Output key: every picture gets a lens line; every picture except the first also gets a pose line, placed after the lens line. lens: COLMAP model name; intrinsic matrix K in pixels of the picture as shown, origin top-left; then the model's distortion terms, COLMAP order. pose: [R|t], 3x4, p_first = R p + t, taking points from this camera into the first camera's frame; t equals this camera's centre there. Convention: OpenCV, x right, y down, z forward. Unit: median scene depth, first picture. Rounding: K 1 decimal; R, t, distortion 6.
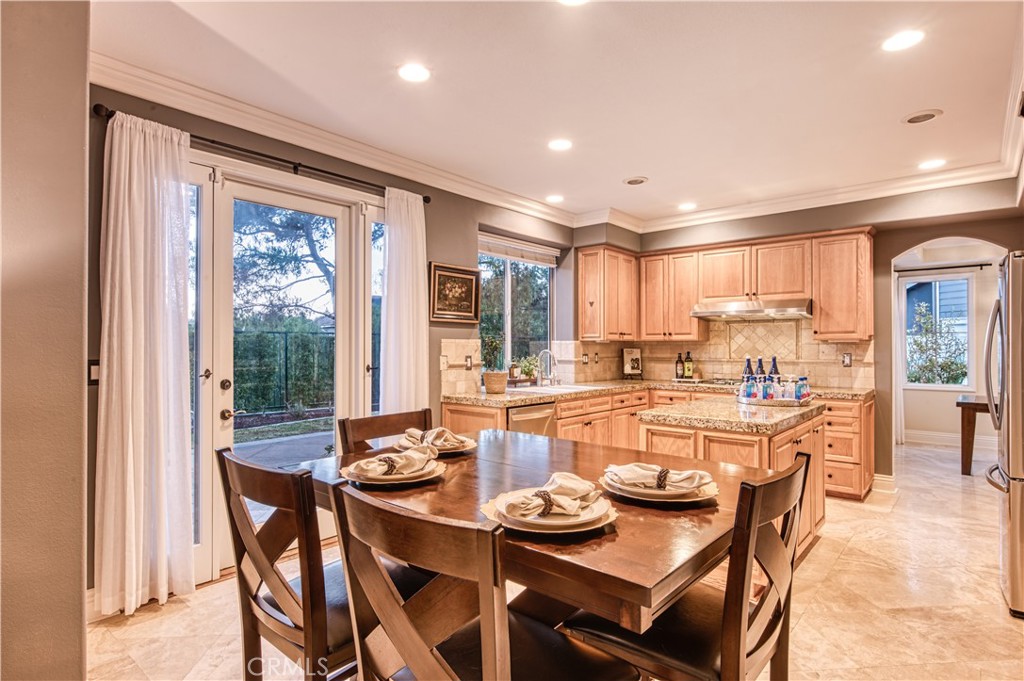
lens RADIAL K [[546.8, 0, 512.0], [0, 546.8, 340.5], [0, 0, 1]] dist [0.000489, 0.000294]
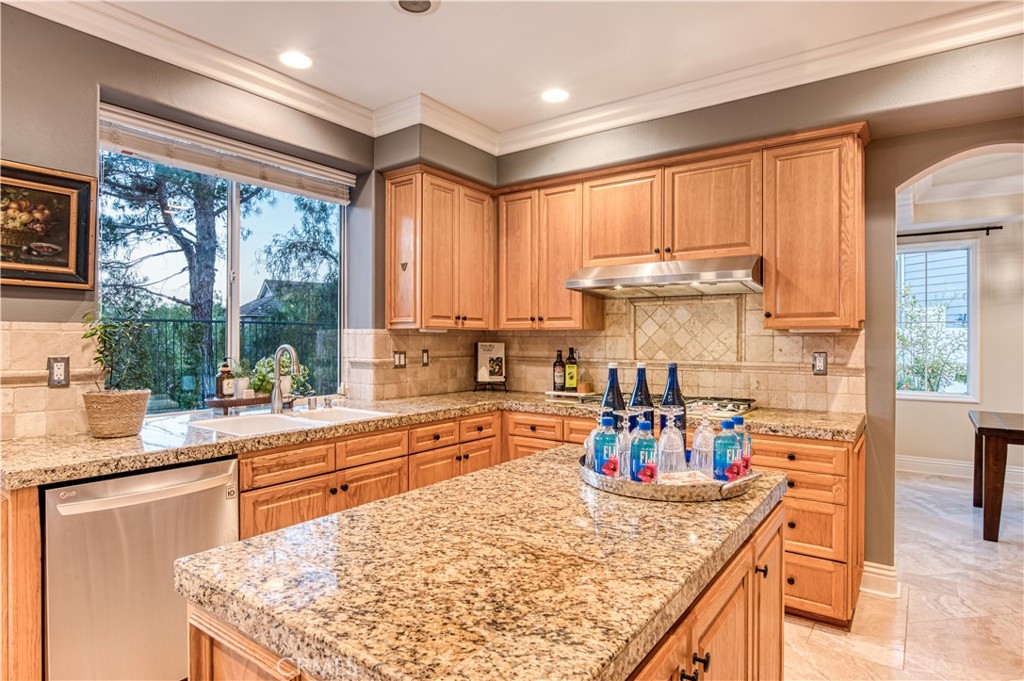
lens RADIAL K [[558.2, 0, 516.0], [0, 558.2, 335.0], [0, 0, 1]] dist [-0.013605, 0.000051]
pose [[0.997073, 0.003949, 0.076357, 0.232052], [-0.004241, 0.999984, 0.003666, 0.004306], [-0.076341, -0.003979, 0.997074, 0.411766]]
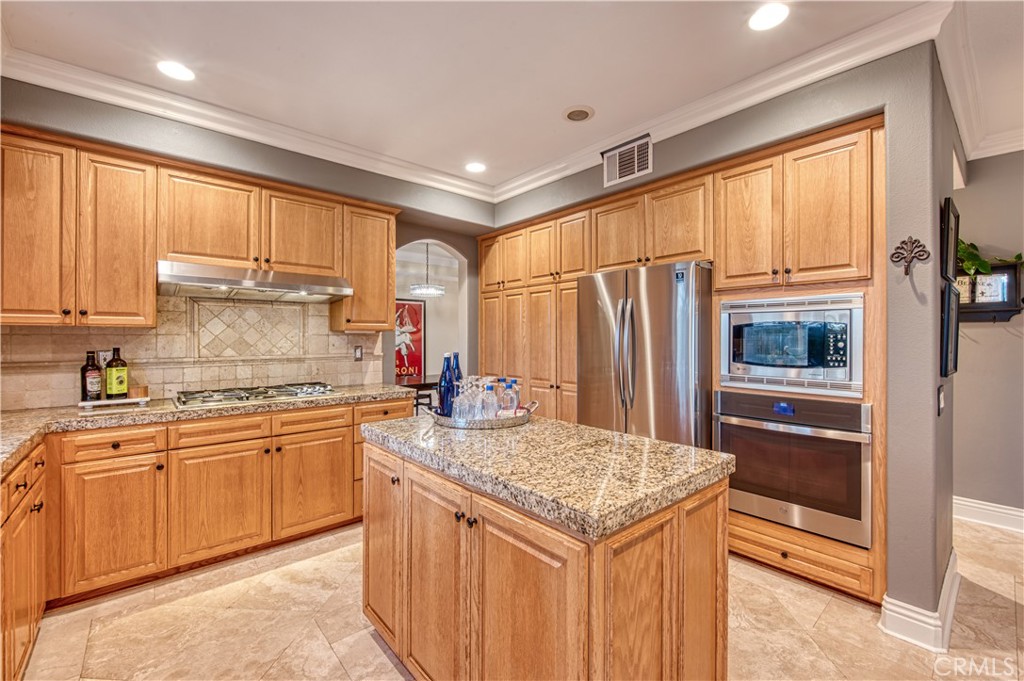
lens RADIAL K [[427.5, 0, 524.0], [0, 427.5, 339.8], [0, 0, 1]] dist [-0.006873, -0.000454]
pose [[0.142182, -0.003355, 0.989835, -0.033469], [-0.011247, 0.999924, 0.005004, 0.006582], [-0.989777, -0.011844, 0.142134, 0.600099]]
